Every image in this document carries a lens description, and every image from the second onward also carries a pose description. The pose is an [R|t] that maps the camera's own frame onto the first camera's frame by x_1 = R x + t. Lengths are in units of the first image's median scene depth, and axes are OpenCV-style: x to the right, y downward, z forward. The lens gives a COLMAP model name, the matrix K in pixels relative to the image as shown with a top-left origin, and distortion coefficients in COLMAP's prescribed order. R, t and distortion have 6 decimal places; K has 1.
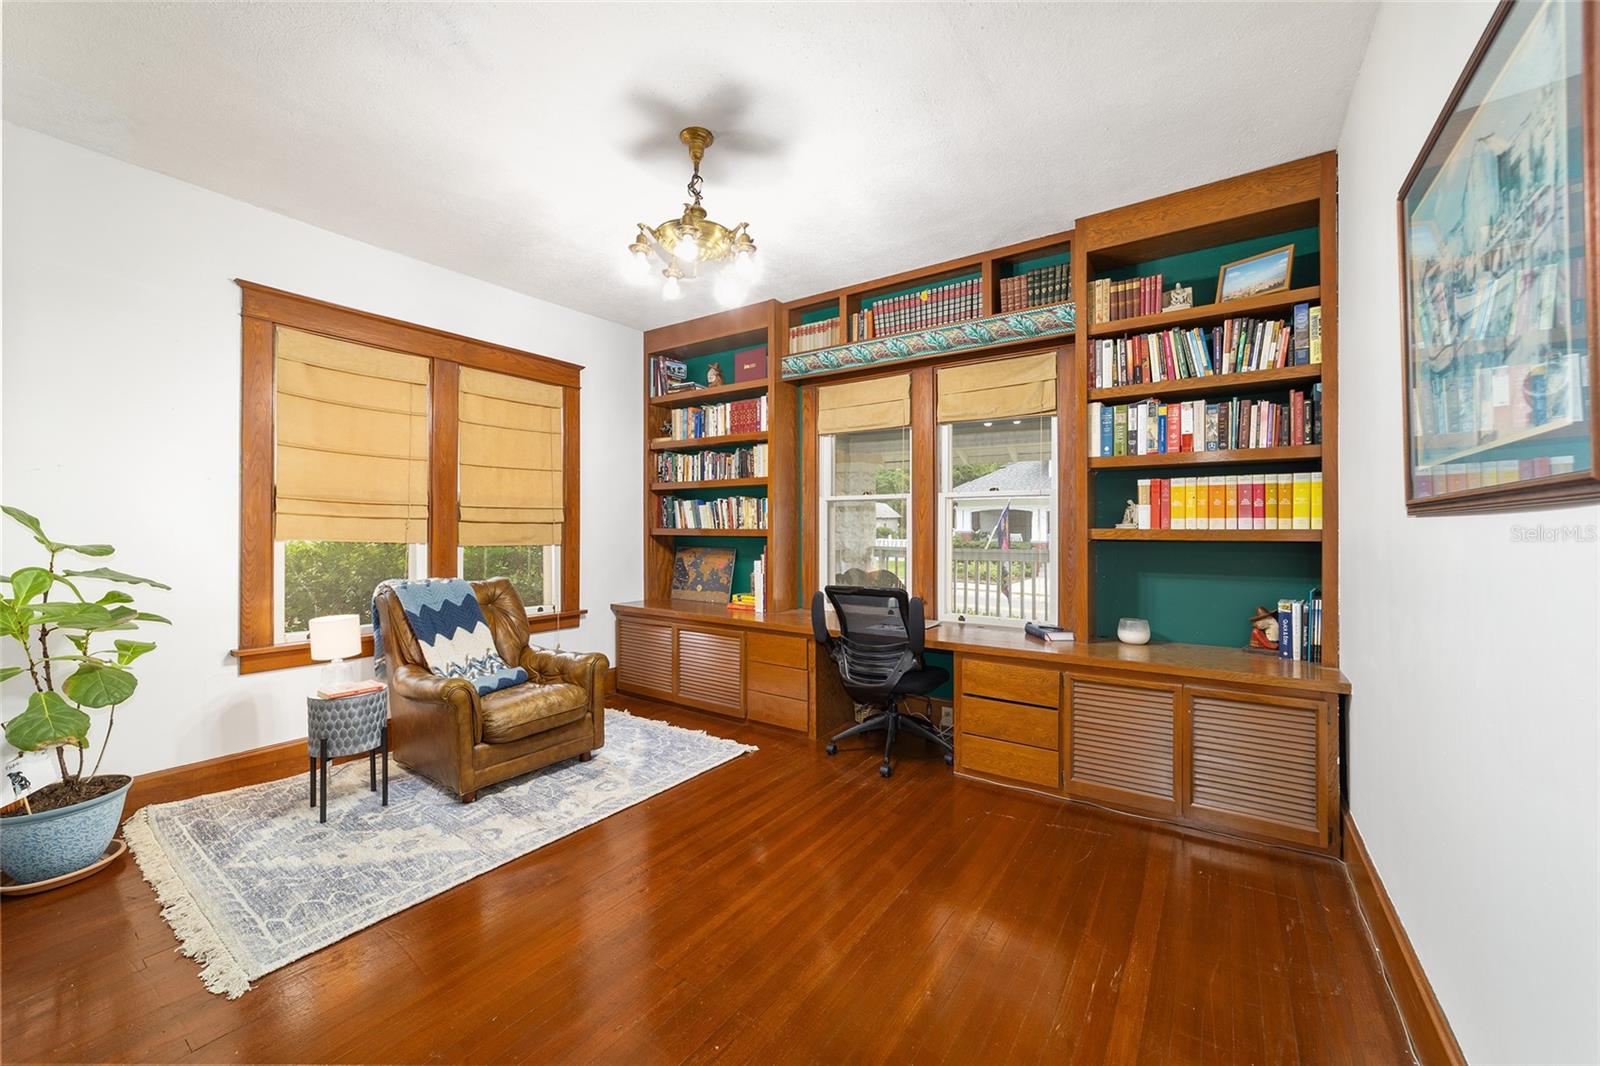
lens RADIAL K [[614.4, 0, 796.1], [0, 614.4, 525.3], [0, 0, 1]] dist [-0.014225, 0.006025]
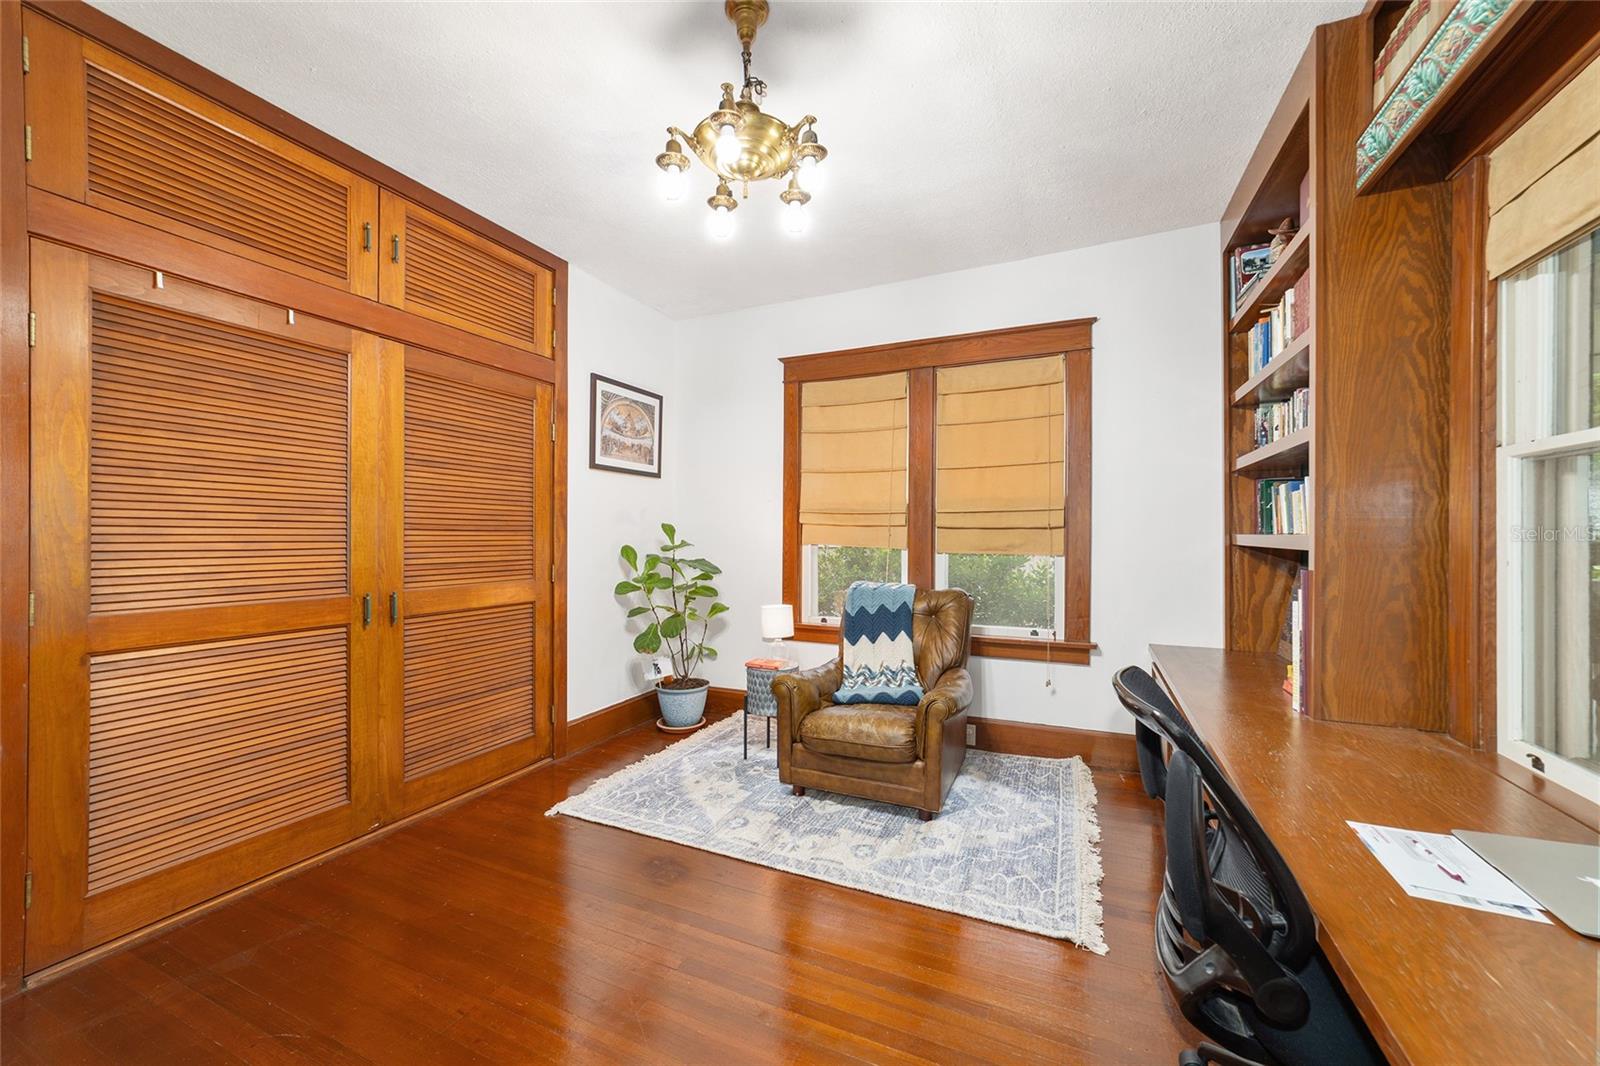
lens RADIAL K [[614.4, 0, 790.9], [0, 614.4, 531.2], [0, 0, 1]] dist [-0.014225, 0.006025]
pose [[0.180000, -0.002693, -0.983663, 0.435225], [0.008854, 0.999960, -0.001117, -0.002232], [0.983627, -0.008508, 0.180016, 0.684321]]
